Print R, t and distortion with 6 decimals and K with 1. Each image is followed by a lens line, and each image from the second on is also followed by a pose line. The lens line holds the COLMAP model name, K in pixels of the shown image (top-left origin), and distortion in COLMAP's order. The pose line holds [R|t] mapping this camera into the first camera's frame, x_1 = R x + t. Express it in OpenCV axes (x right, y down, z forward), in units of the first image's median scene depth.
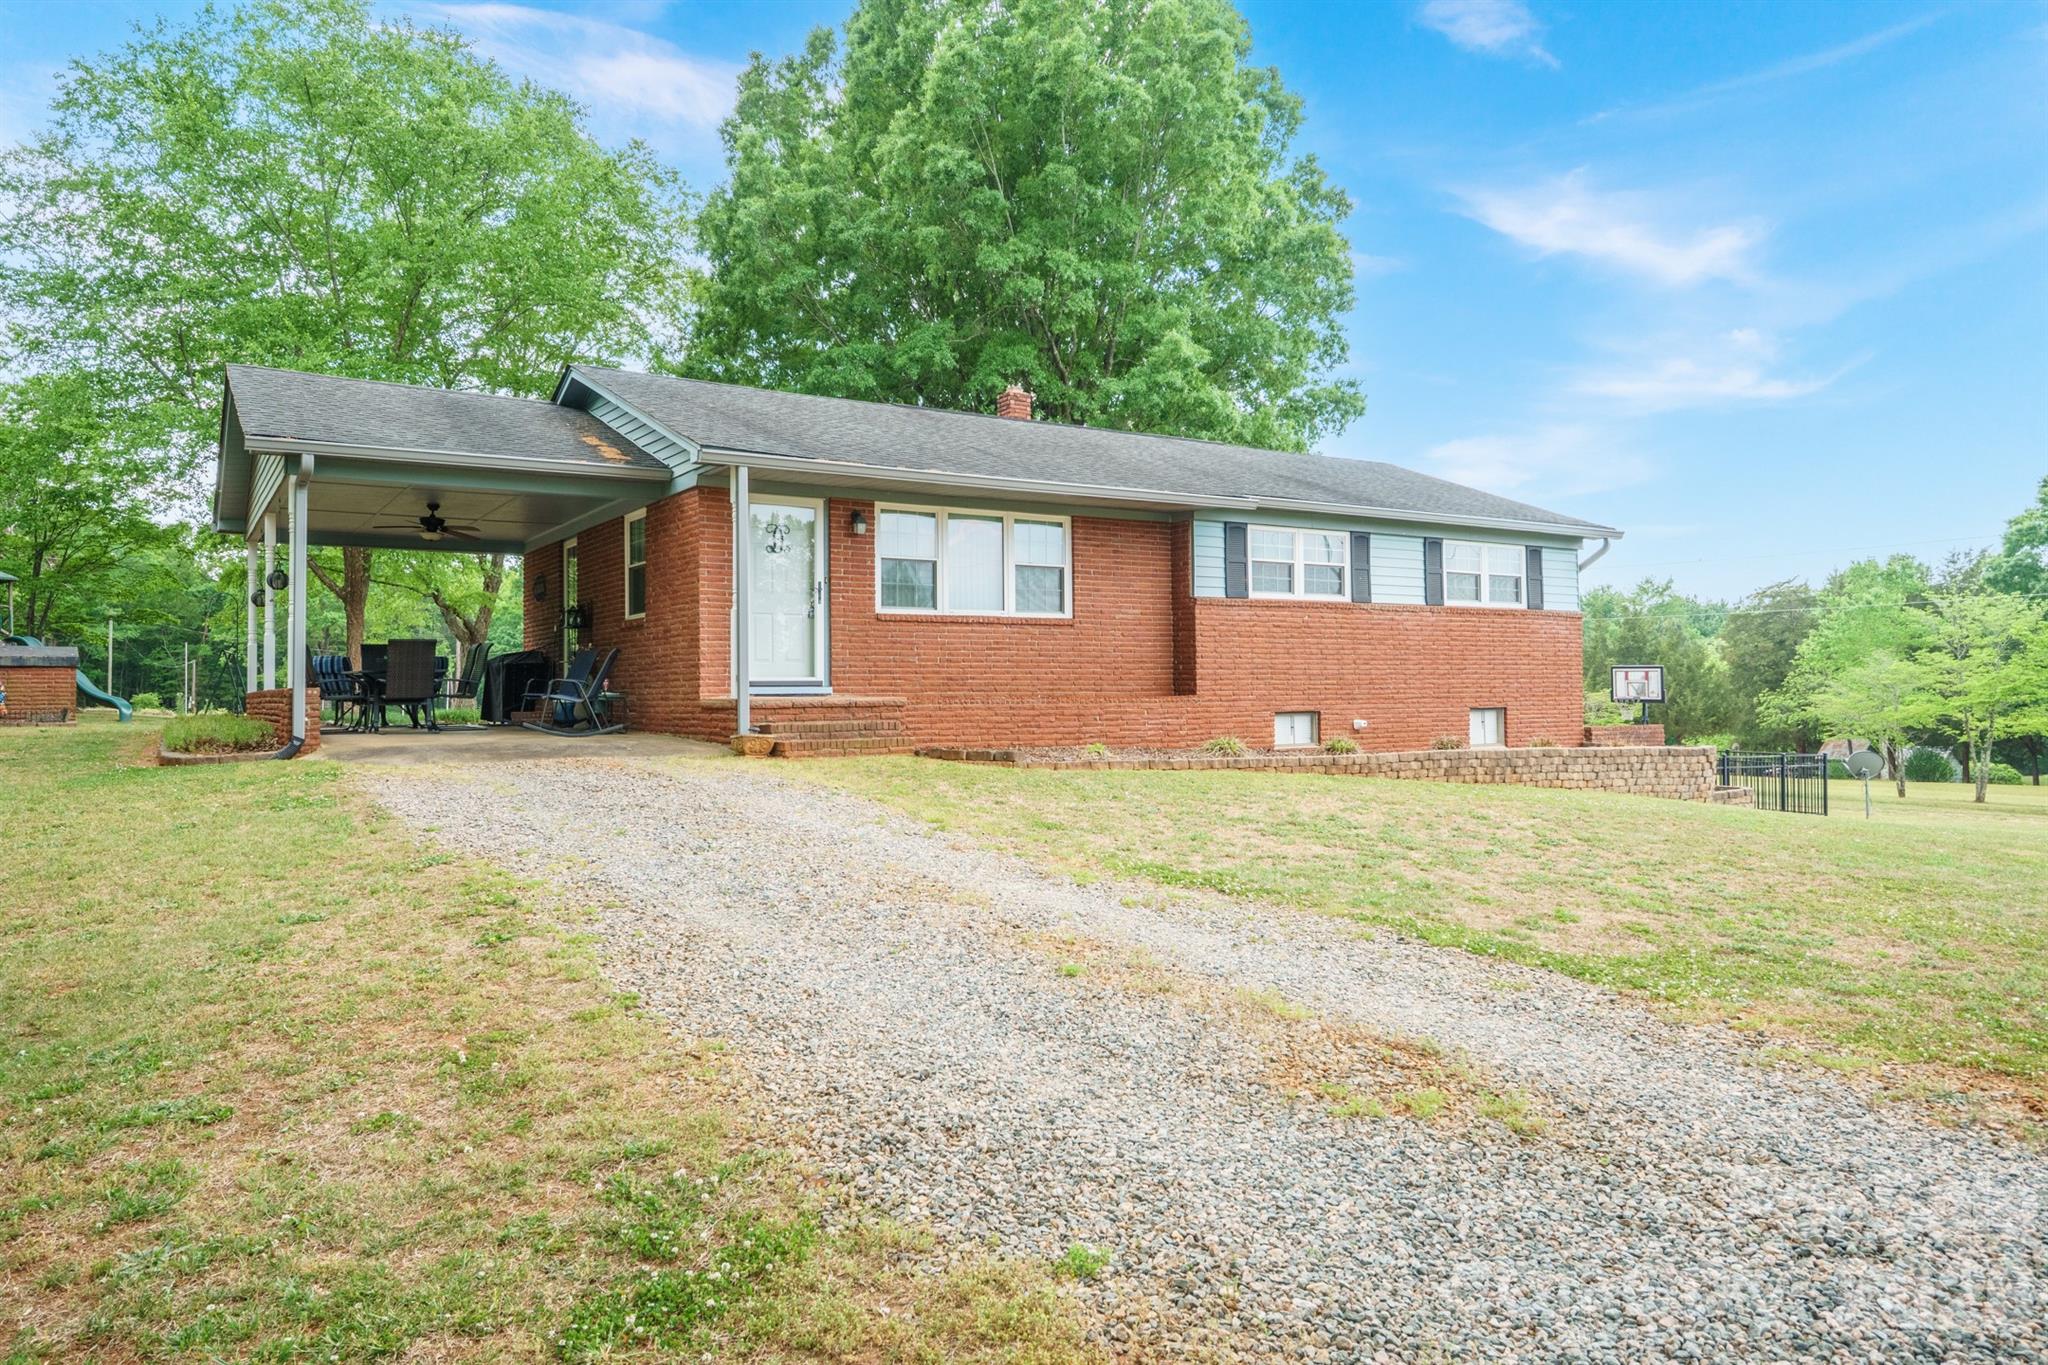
lens RADIAL K [[1336.8, 0, 1024.0], [0, 1336.8, 682.5], [0, 0, 1]] dist [0.001563, 0.001027]
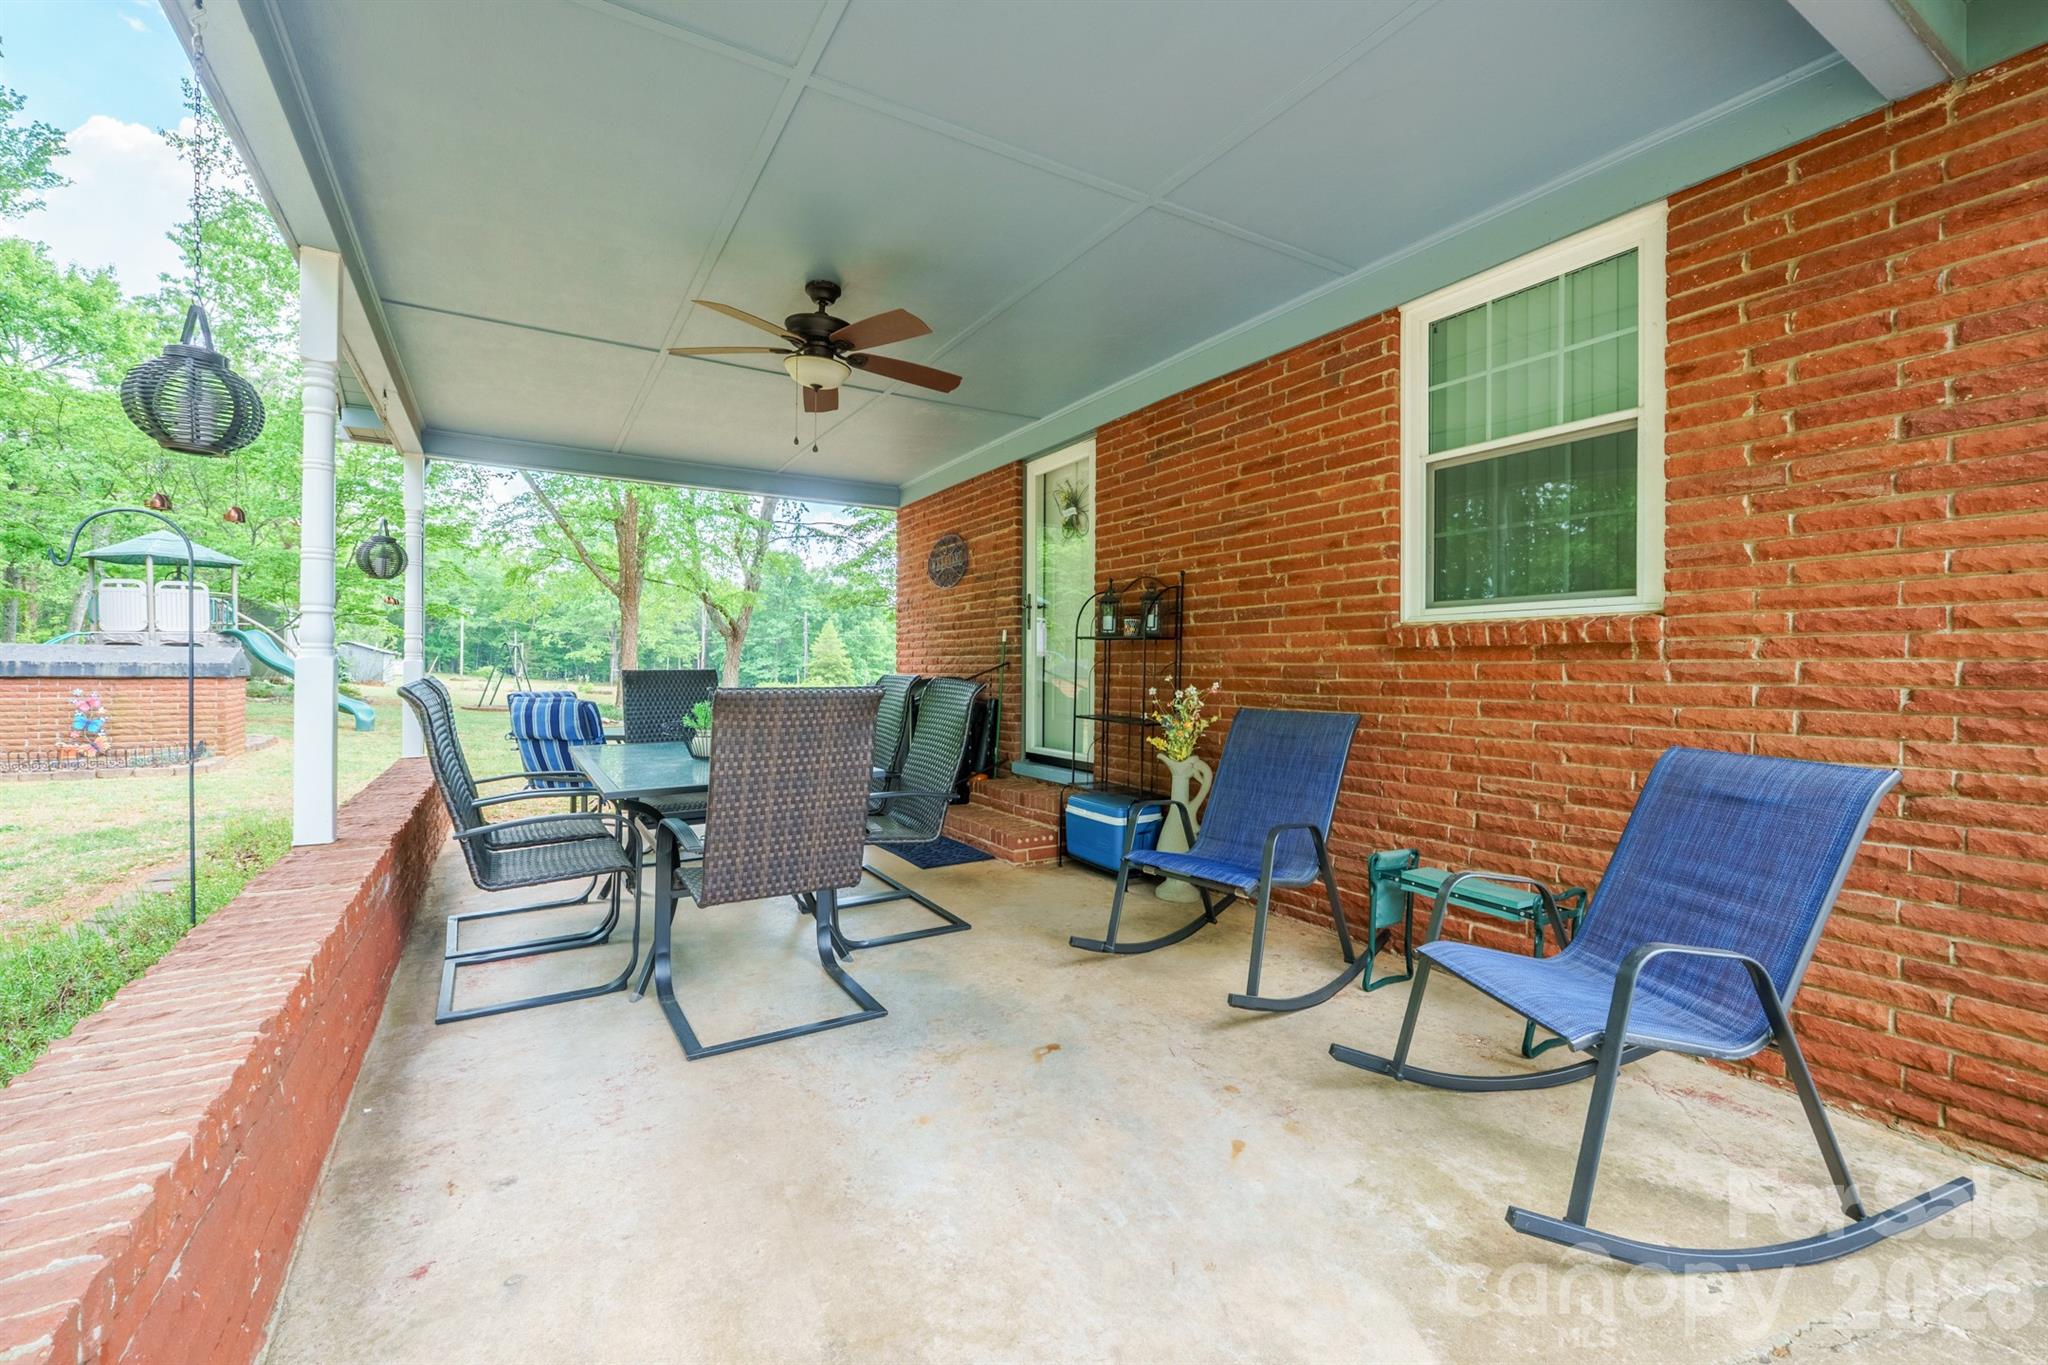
lens RADIAL K [[862.5, 0, 1026.8], [0, 862.5, 656.8], [0, 0, 1]] dist [-0.007909, -0.000213]
pose [[0.999189, 0.015264, -0.037256, -0.150572], [-0.015495, 0.999862, -0.005912, -0.014080], [0.037161, 0.006484, 0.999288, 0.308943]]
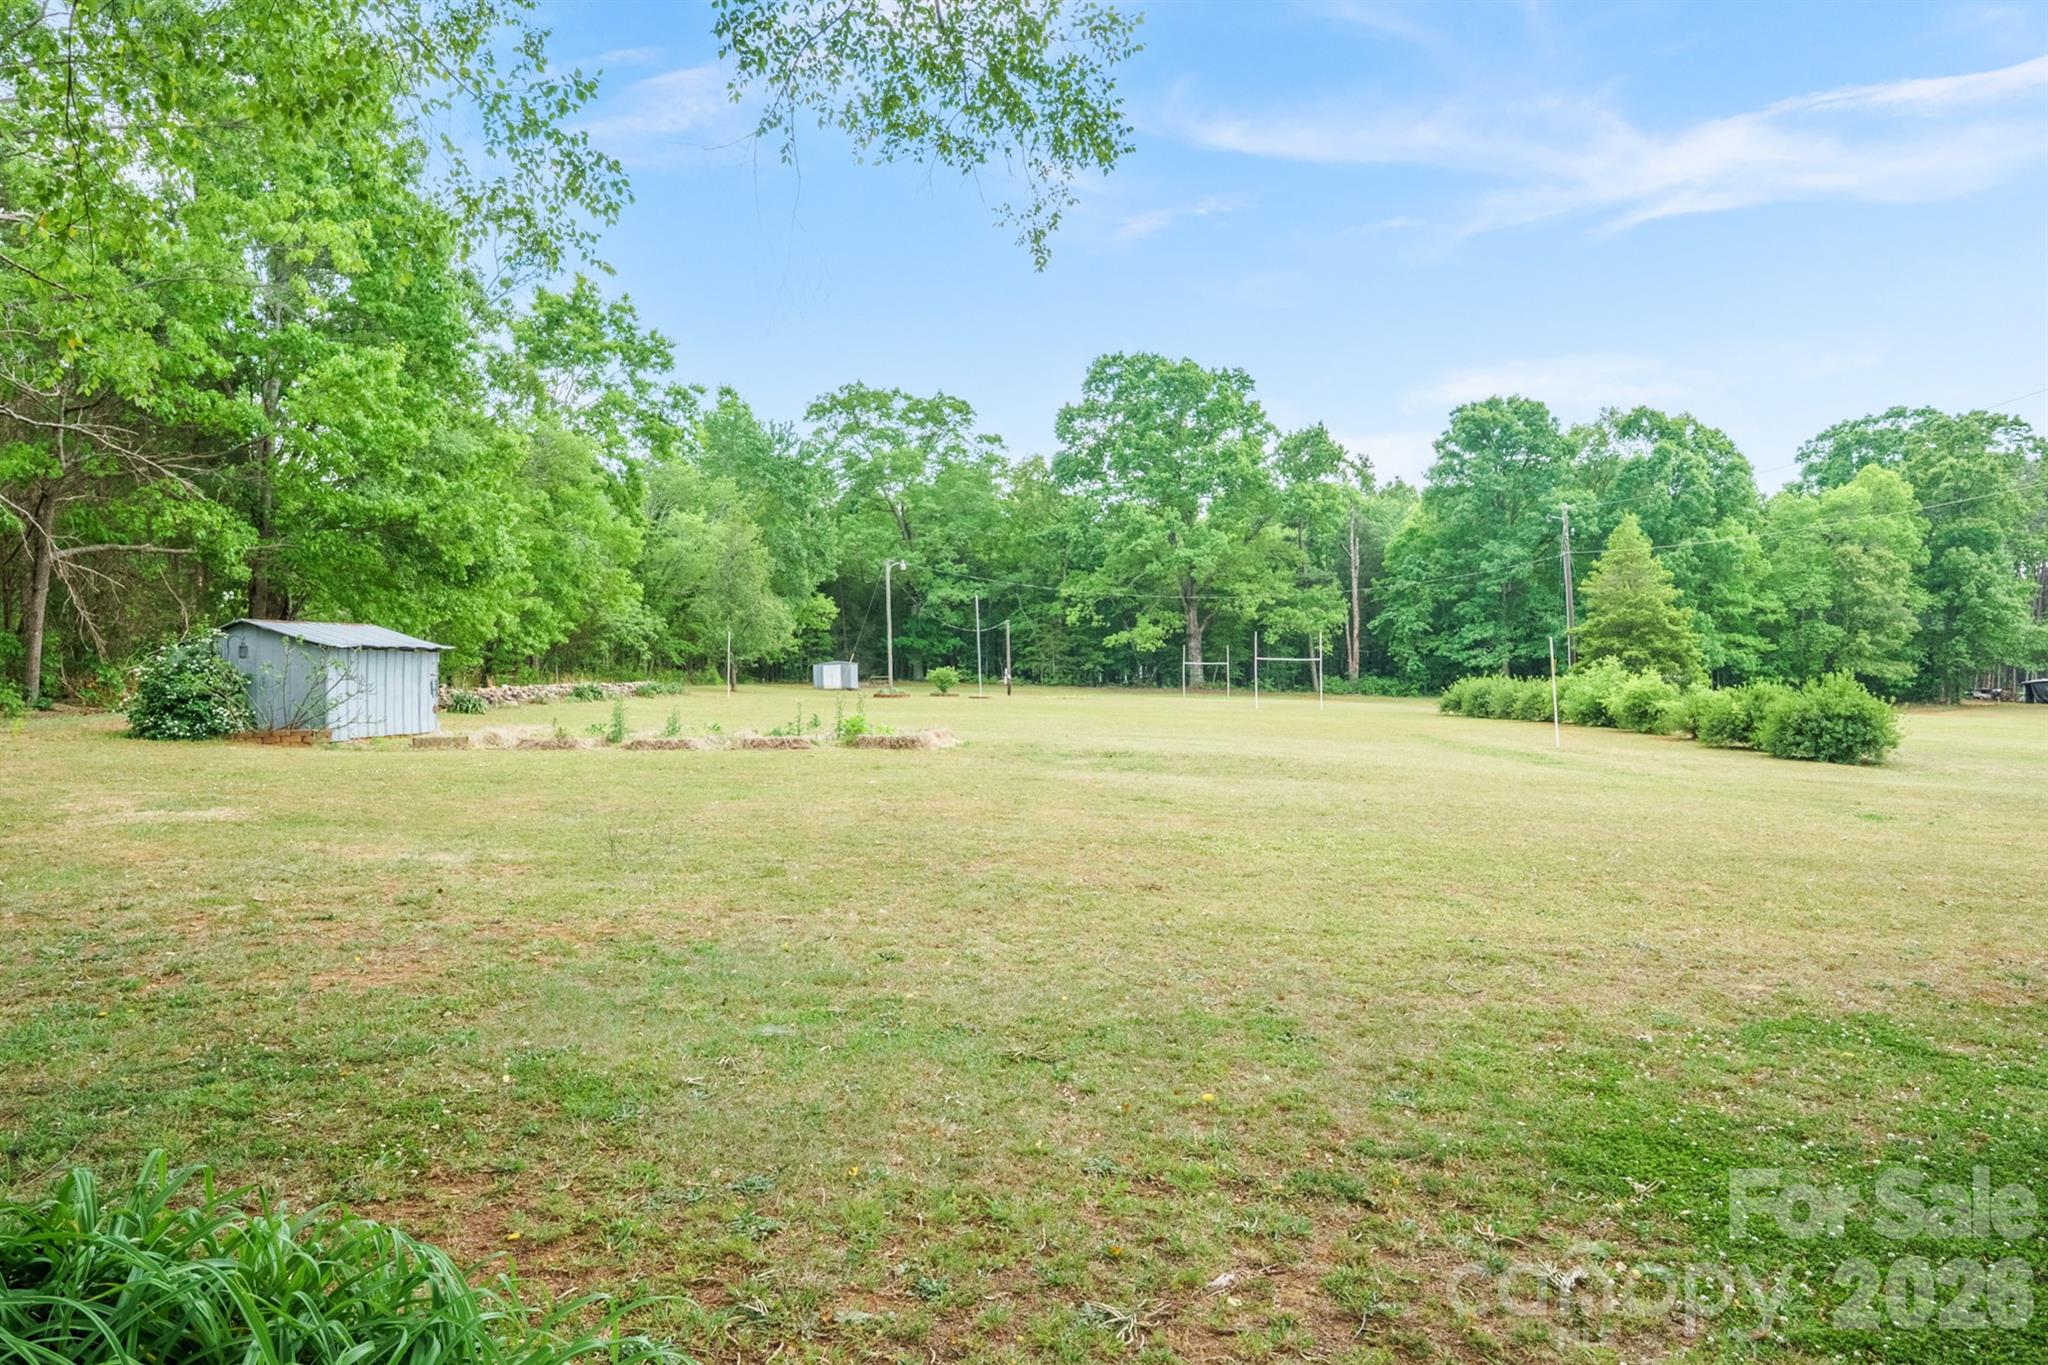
lens RADIAL K [[1397.5, 0, 1024.0], [0, 1397.5, 682.5], [0, 0, 1]] dist [0.025961, -0.000217]
pose [[0.791127, -0.018990, -0.611357, -0.370798], [0.041500, 0.998881, 0.022676, 0.000866], [0.610242, -0.043310, 0.791030, 1.040527]]
